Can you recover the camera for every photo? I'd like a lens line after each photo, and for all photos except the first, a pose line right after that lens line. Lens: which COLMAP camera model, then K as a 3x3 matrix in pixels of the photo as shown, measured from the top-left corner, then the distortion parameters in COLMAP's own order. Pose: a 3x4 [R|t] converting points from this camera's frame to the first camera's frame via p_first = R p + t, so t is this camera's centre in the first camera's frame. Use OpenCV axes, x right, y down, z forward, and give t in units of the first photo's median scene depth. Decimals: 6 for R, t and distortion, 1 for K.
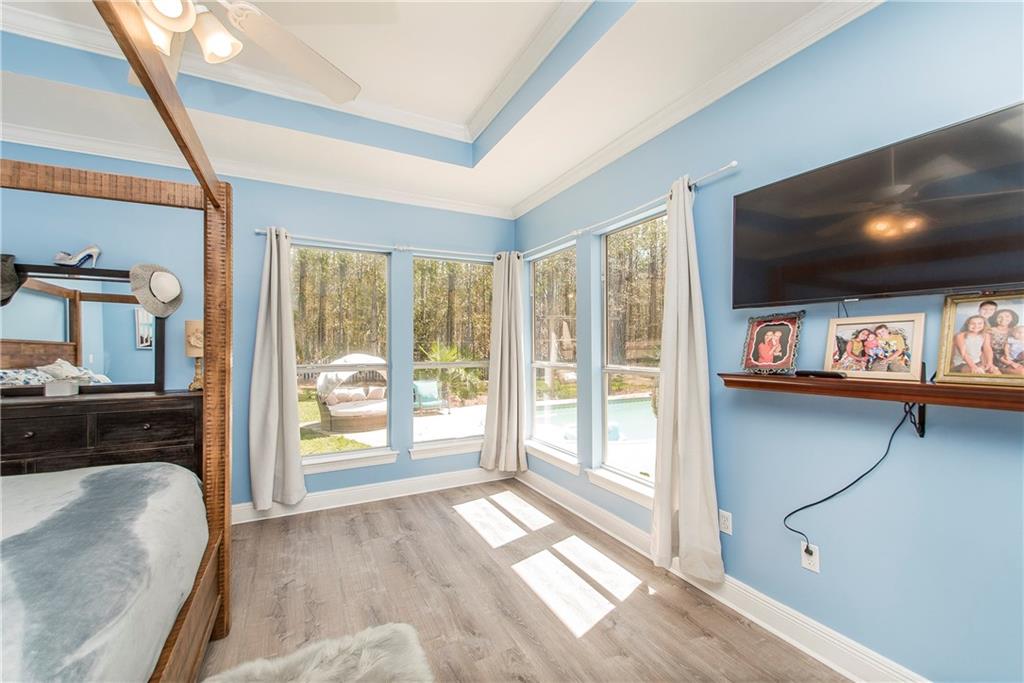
lens RADIAL K [[413.5, 0, 512.0], [0, 413.5, 341.5], [0, 0, 1]] dist [0.000210, -0.000011]
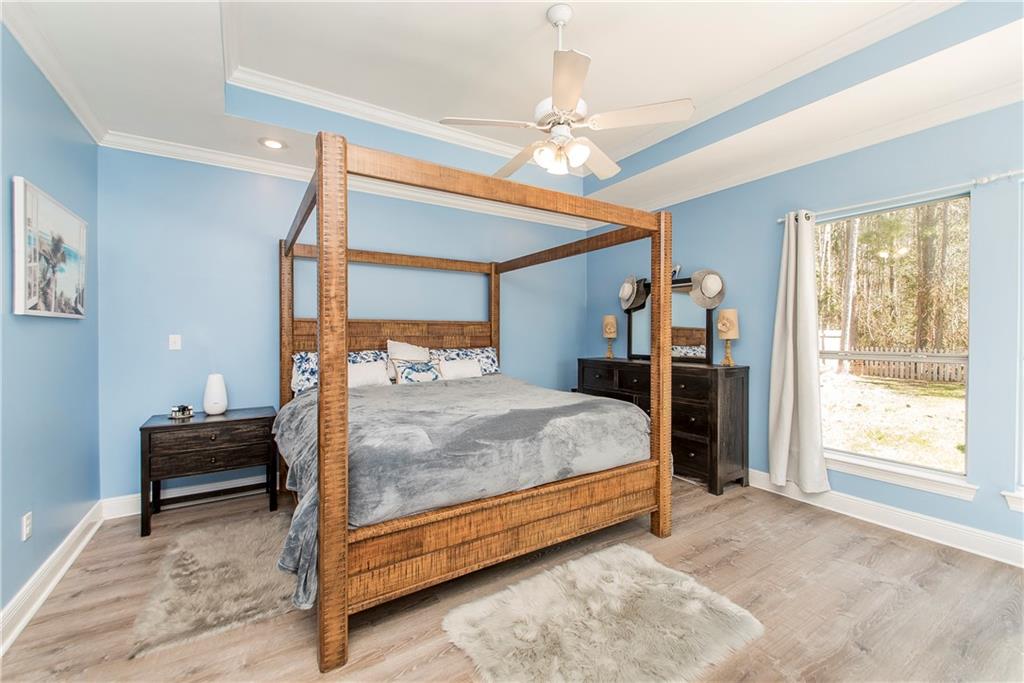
lens RADIAL K [[420.3, 0, 512.0], [0, 420.3, 341.5], [0, 0, 1]] dist [-0.000103, -0.000039]
pose [[0.086261, 0.020060, -0.996071, 0.401927], [0.009246, 0.999738, 0.020935, 0.011041], [0.996230, -0.011016, 0.086053, 0.232253]]
